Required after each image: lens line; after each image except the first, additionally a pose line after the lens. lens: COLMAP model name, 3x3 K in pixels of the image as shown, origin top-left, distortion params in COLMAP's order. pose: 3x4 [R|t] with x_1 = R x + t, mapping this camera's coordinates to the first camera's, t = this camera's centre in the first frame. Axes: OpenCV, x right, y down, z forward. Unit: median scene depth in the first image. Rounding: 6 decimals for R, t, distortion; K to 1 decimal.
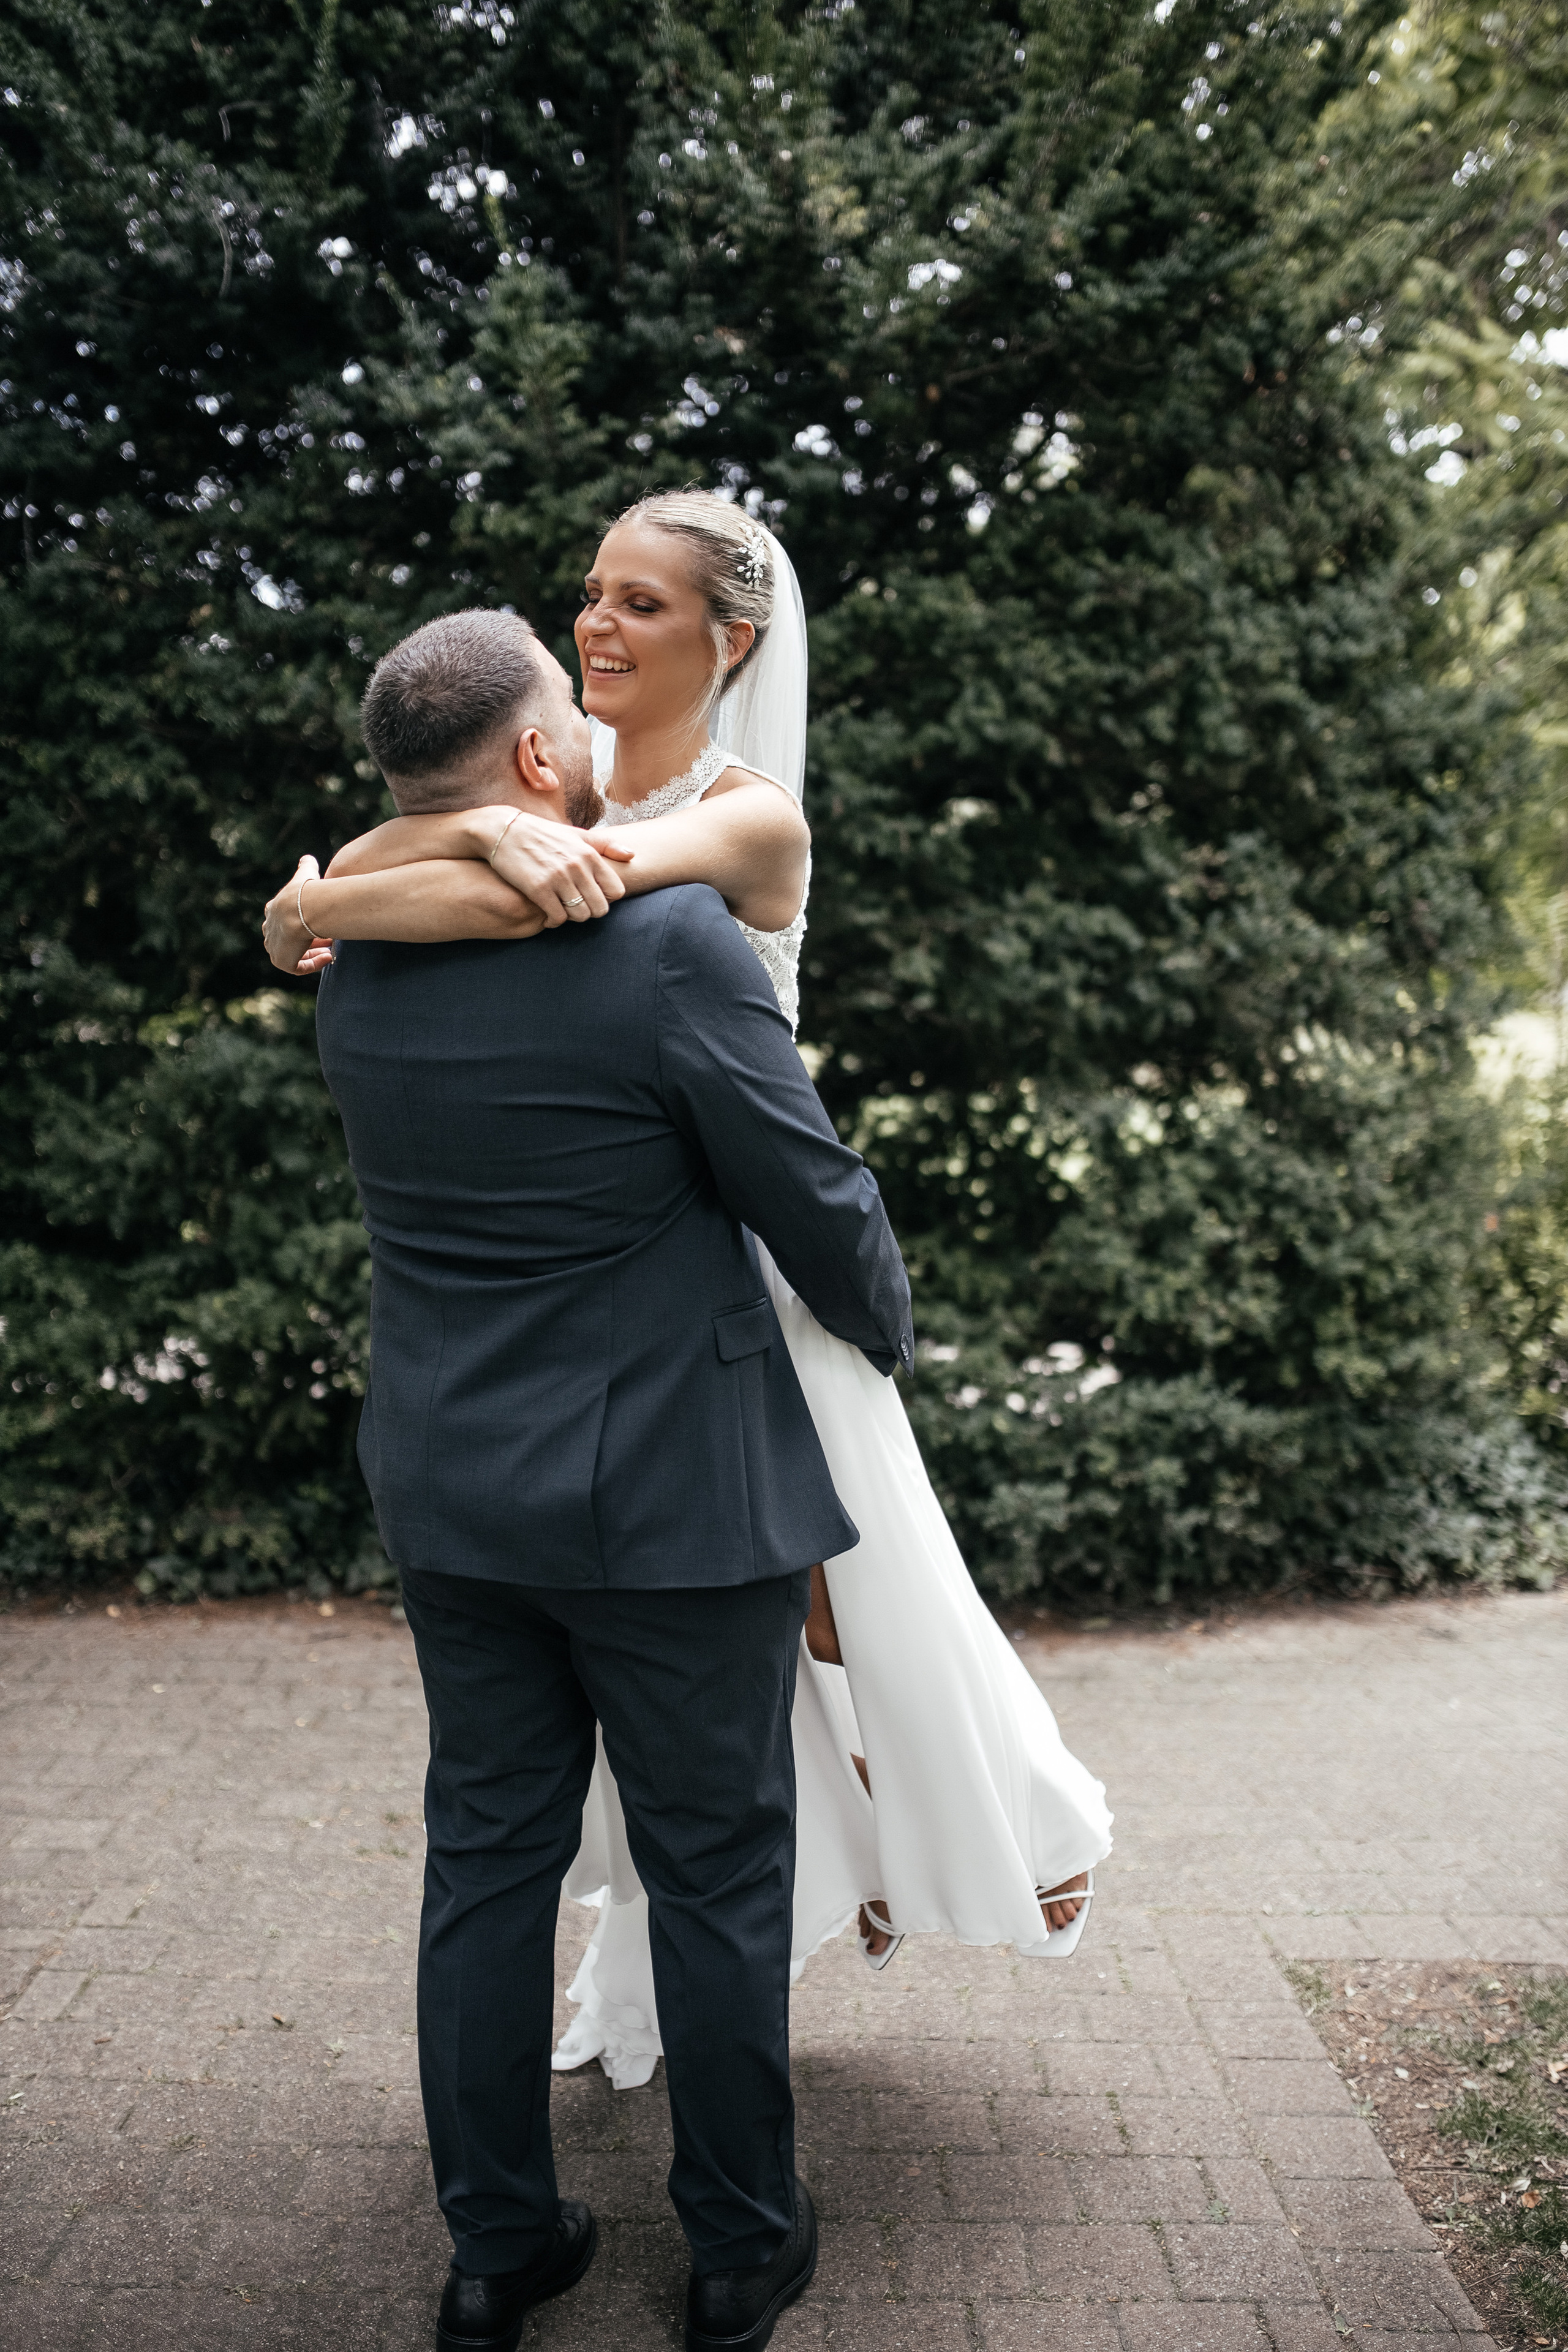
lens RADIAL K [[2220.9, 0, 784.0], [0, 2220.9, 1176.0], [0, 0, 1]] dist [-0.081341, 0.103750]
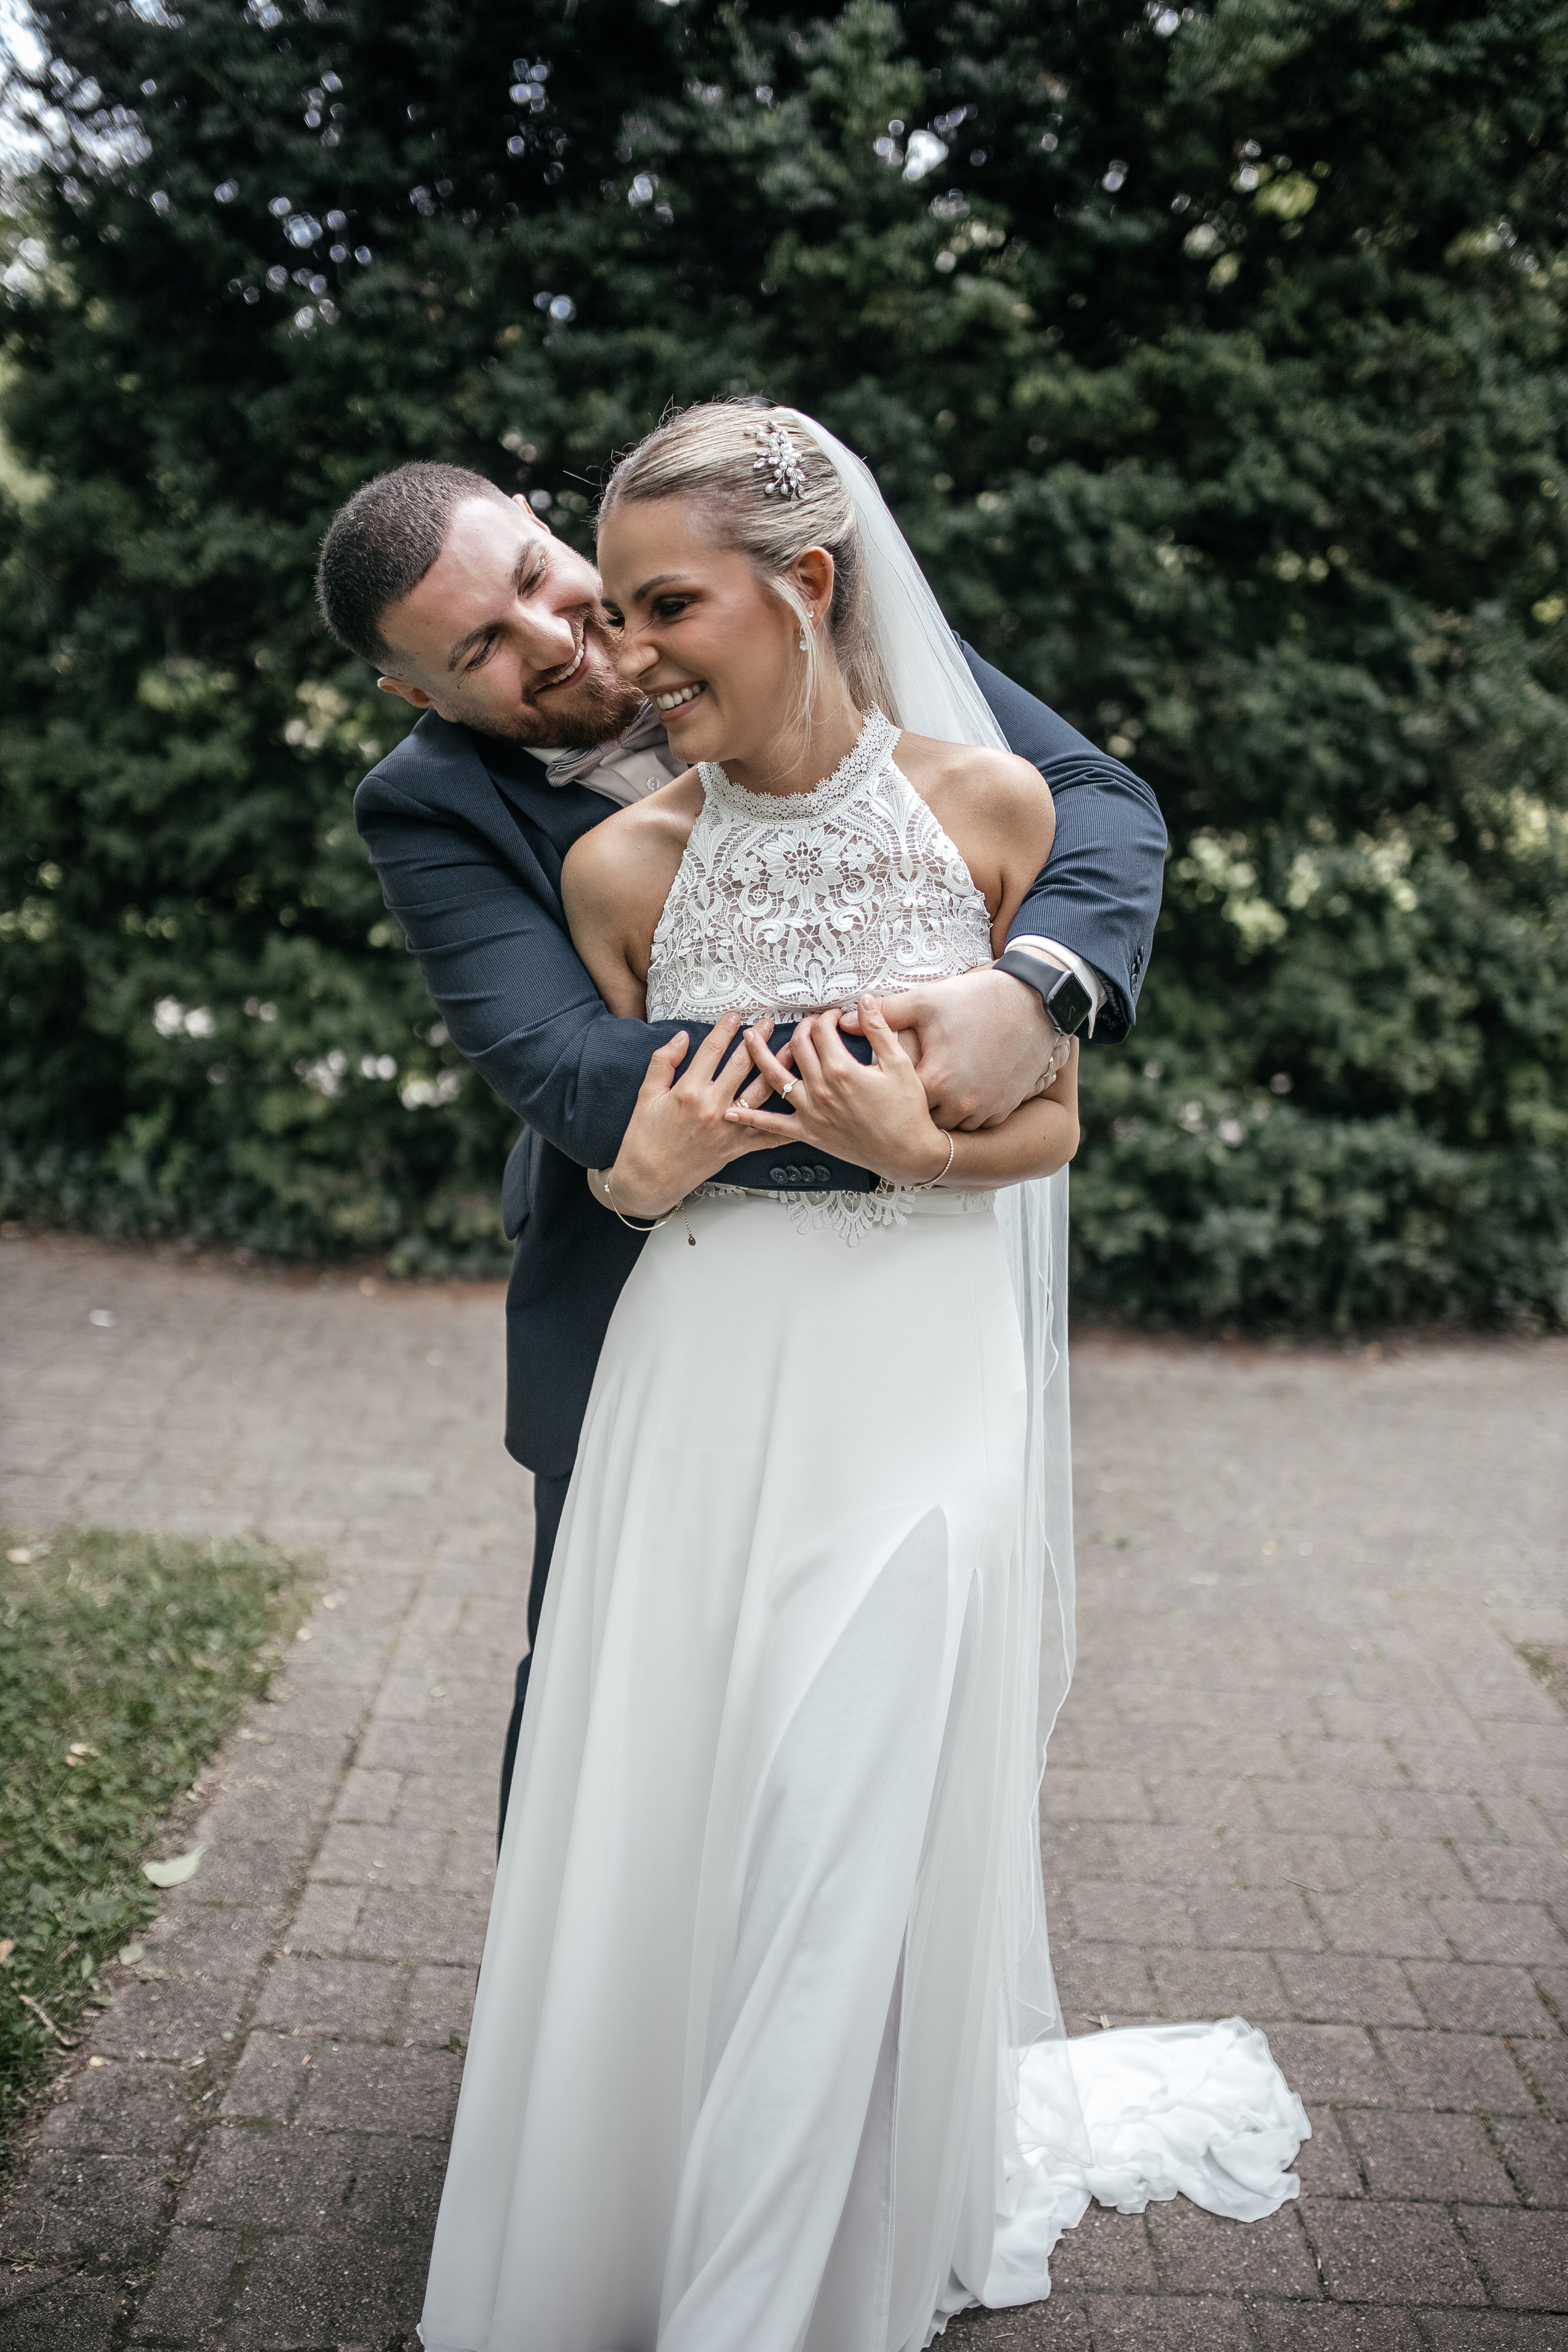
lens RADIAL K [[2220.9, 0, 784.0], [0, 2220.9, 1176.0], [0, 0, 1]] dist [-0.081341, 0.103750]
pose [[0.998600, 0.051332, -0.012777, -0.096869], [-0.049338, 0.990928, 0.125014, -0.000531], [0.019078, -0.124208, 0.992073, -0.063161]]
